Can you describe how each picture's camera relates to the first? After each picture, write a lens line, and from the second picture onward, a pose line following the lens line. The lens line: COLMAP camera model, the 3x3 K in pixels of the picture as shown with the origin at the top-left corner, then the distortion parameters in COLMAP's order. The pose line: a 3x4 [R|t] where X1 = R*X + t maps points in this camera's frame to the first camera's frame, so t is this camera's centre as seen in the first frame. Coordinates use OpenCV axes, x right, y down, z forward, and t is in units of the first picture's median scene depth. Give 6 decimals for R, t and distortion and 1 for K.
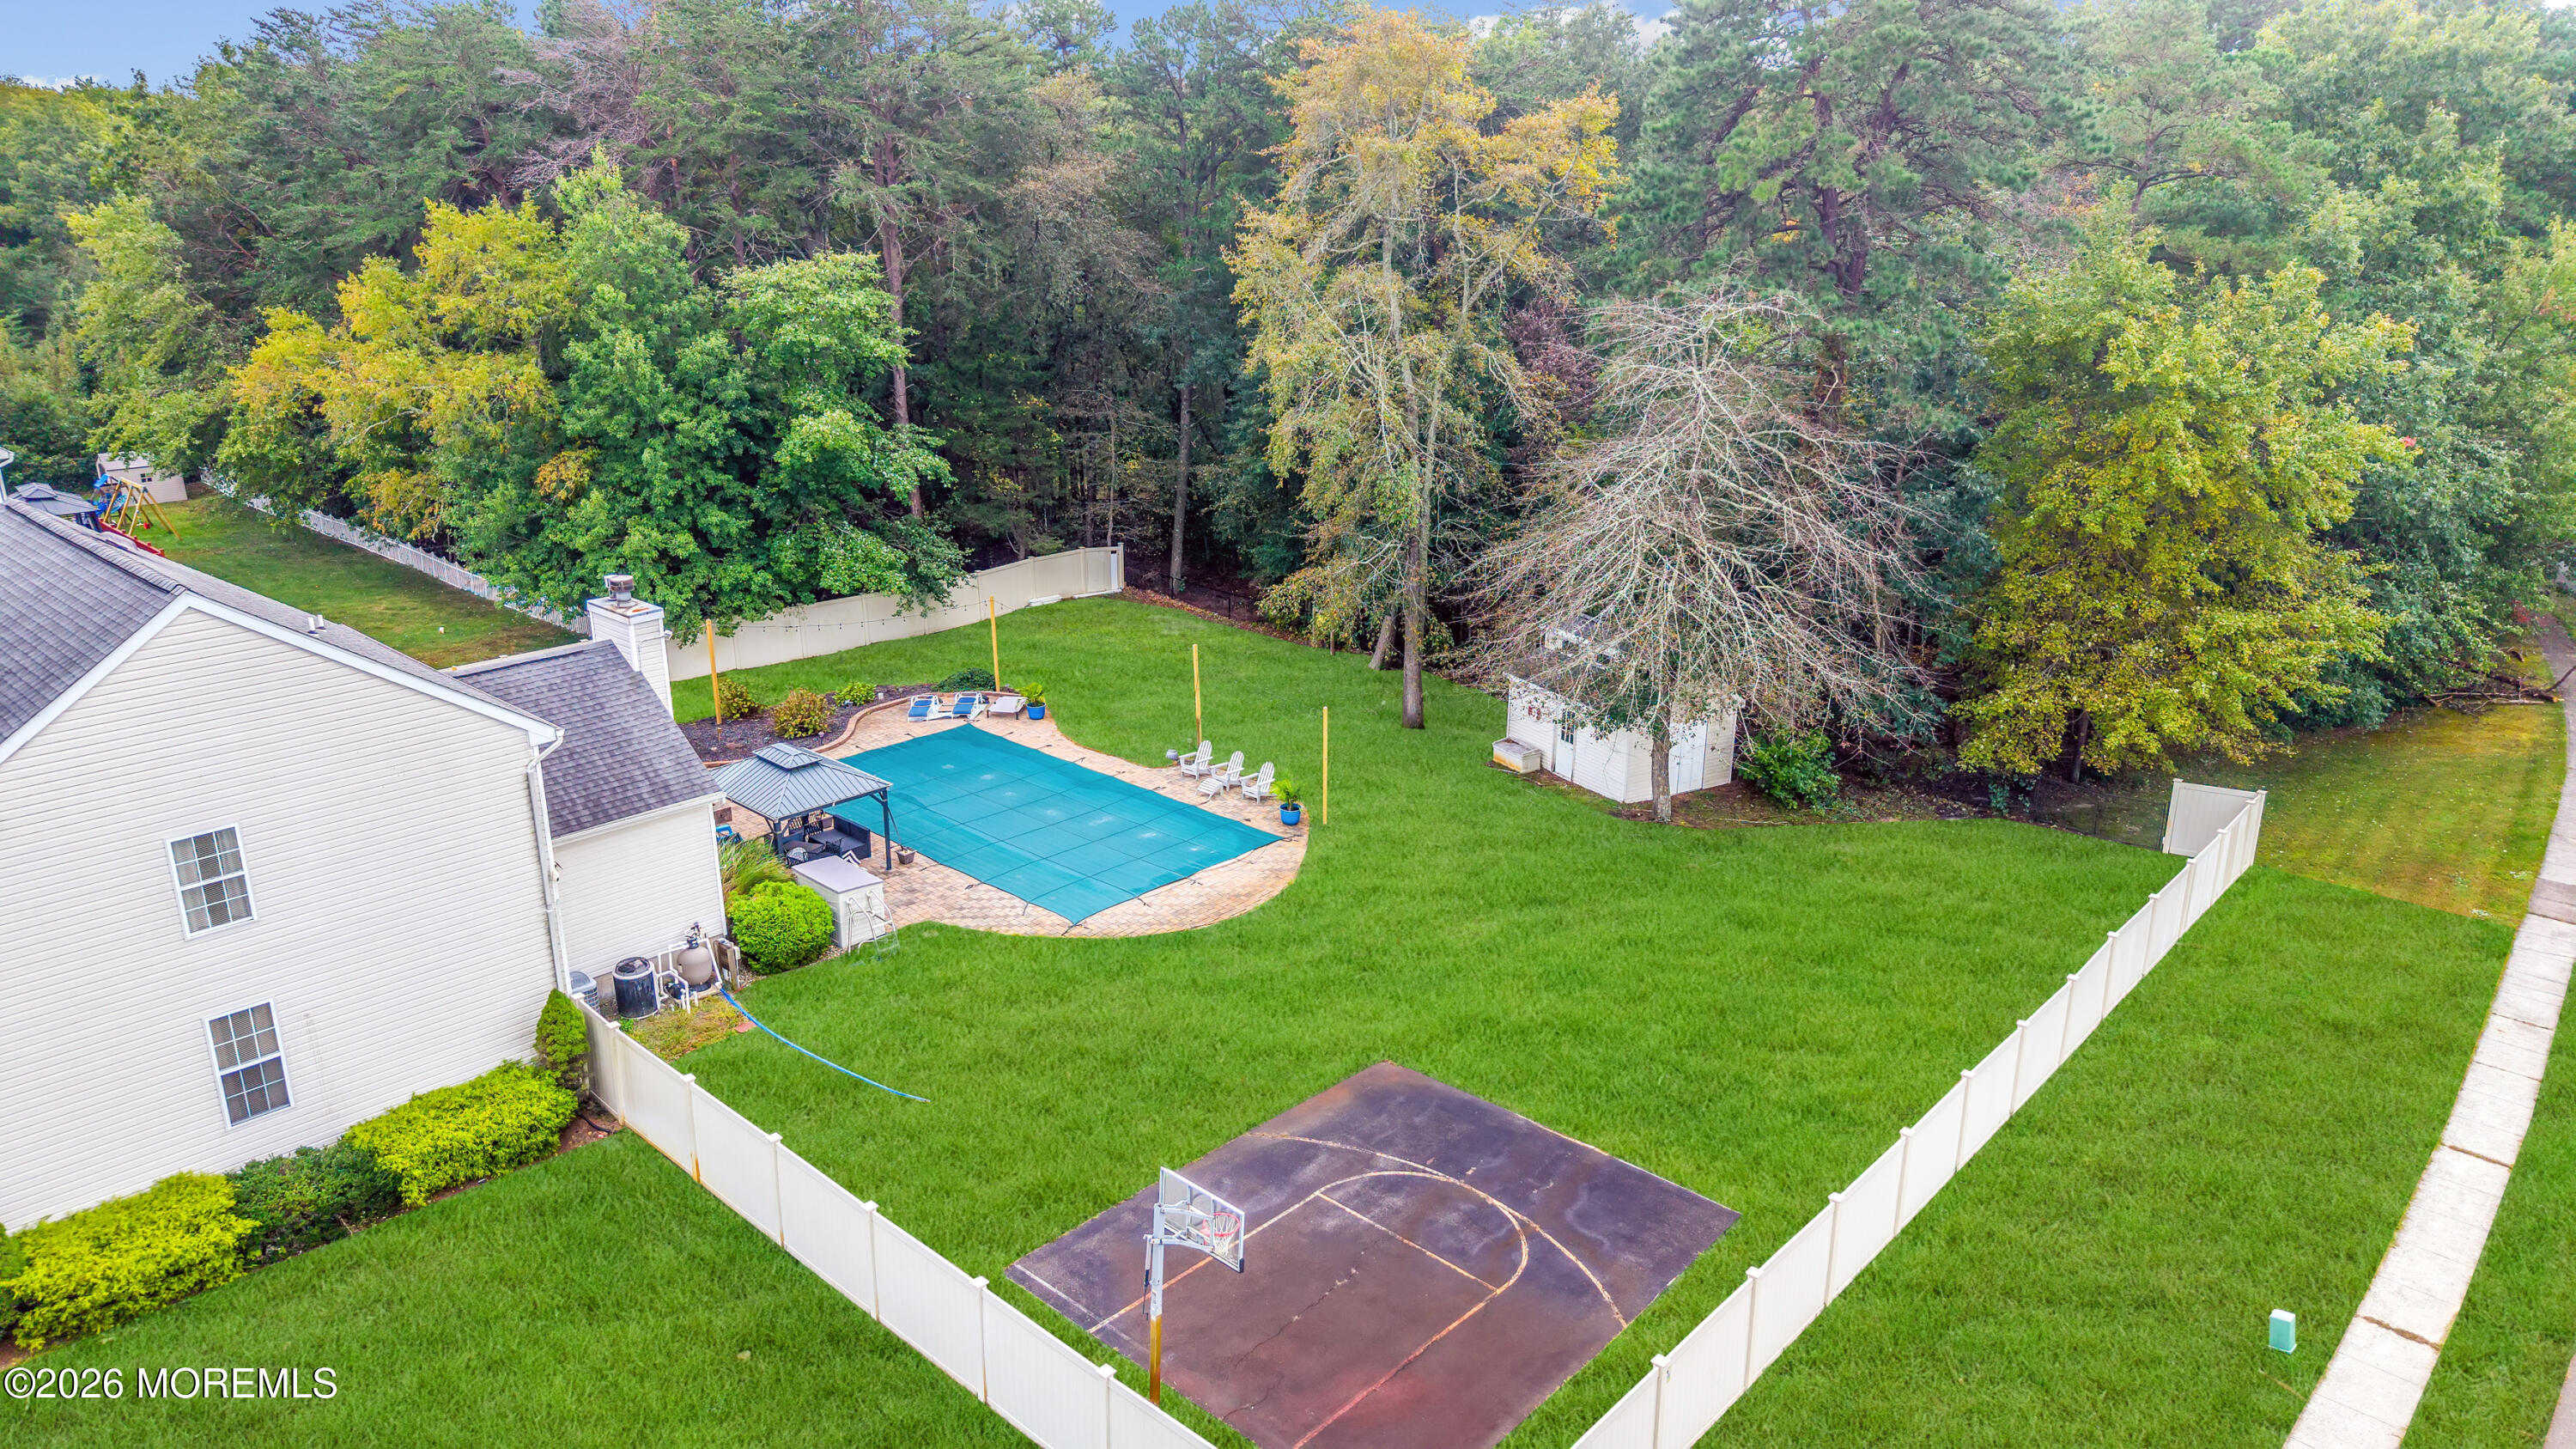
lens RADIAL K [[1723.2, 0, 1309.1], [0, 1723.2, 715.0], [0, 0, 1]] dist [0.008269, 0.055448]
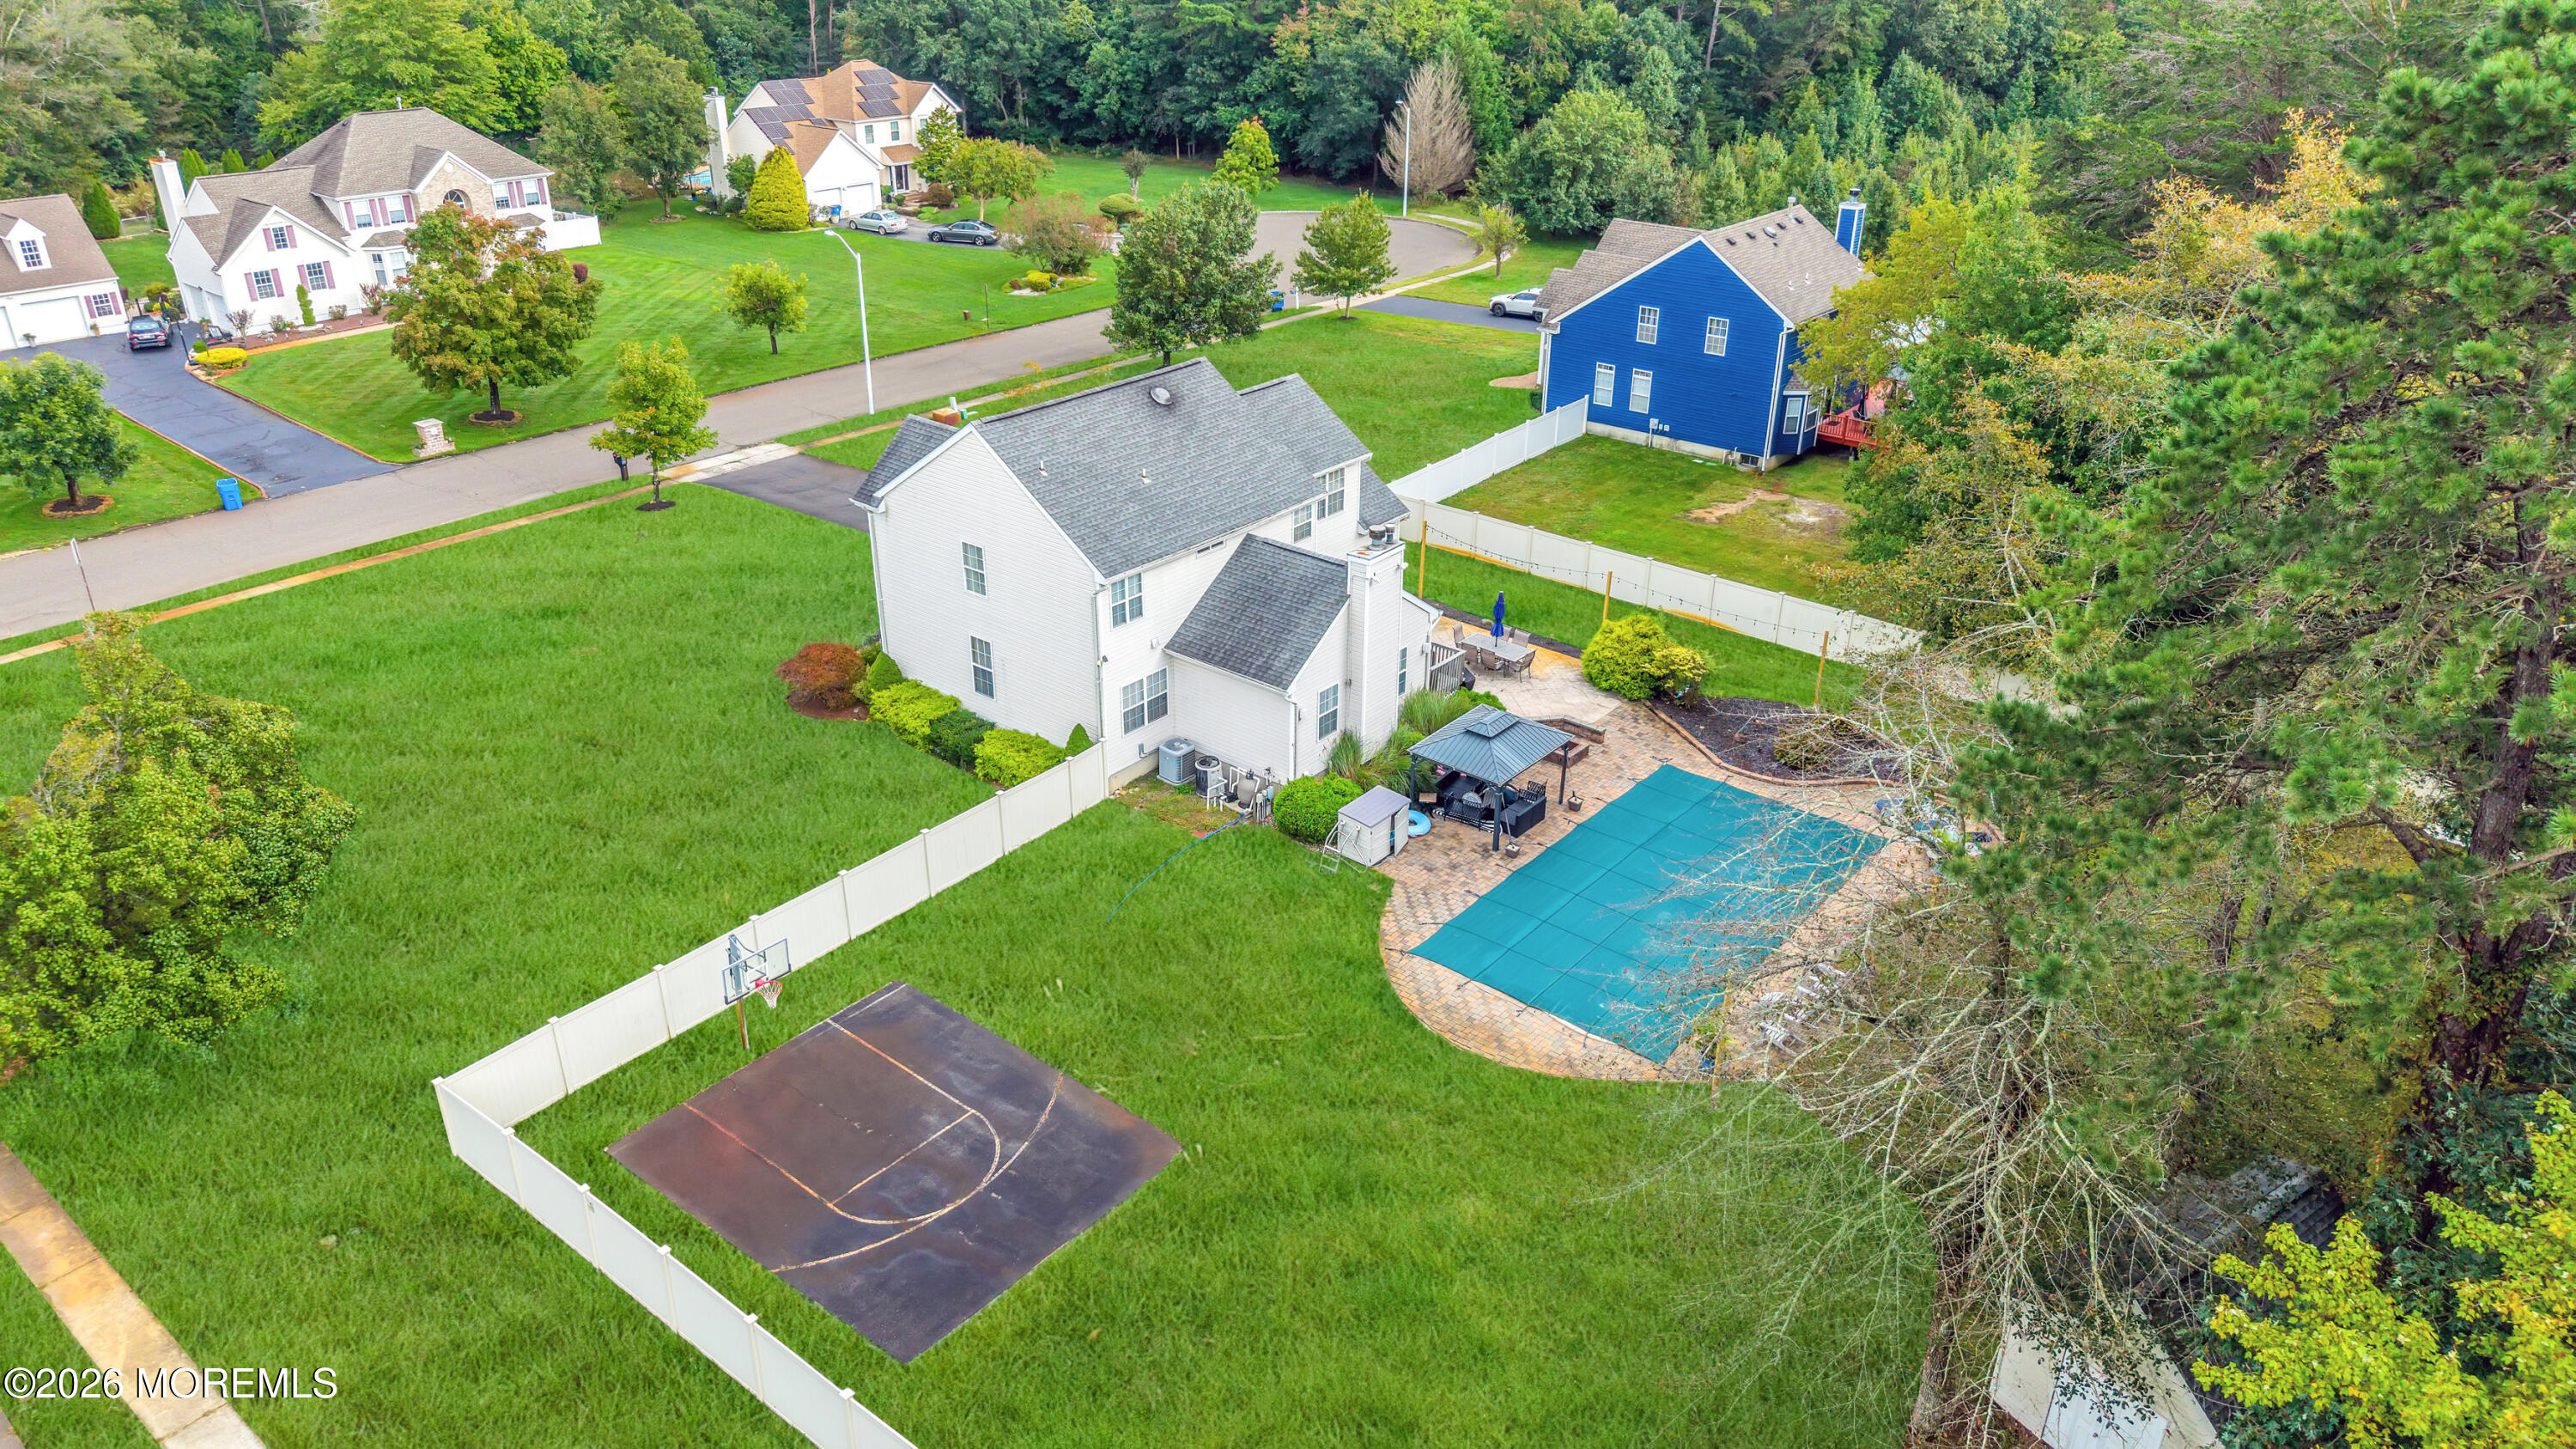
lens RADIAL K [[1705.0, 0, 1288.0], [0, 1705.0, 724.5], [0, 0, 1]] dist [0.024787, -0.000479]
pose [[0.052516, 0.434450, -0.899164, 0.695911], [-0.318924, 0.860550, 0.397166, -0.369677], [0.946324, 0.265907, 0.183749, 0.611959]]
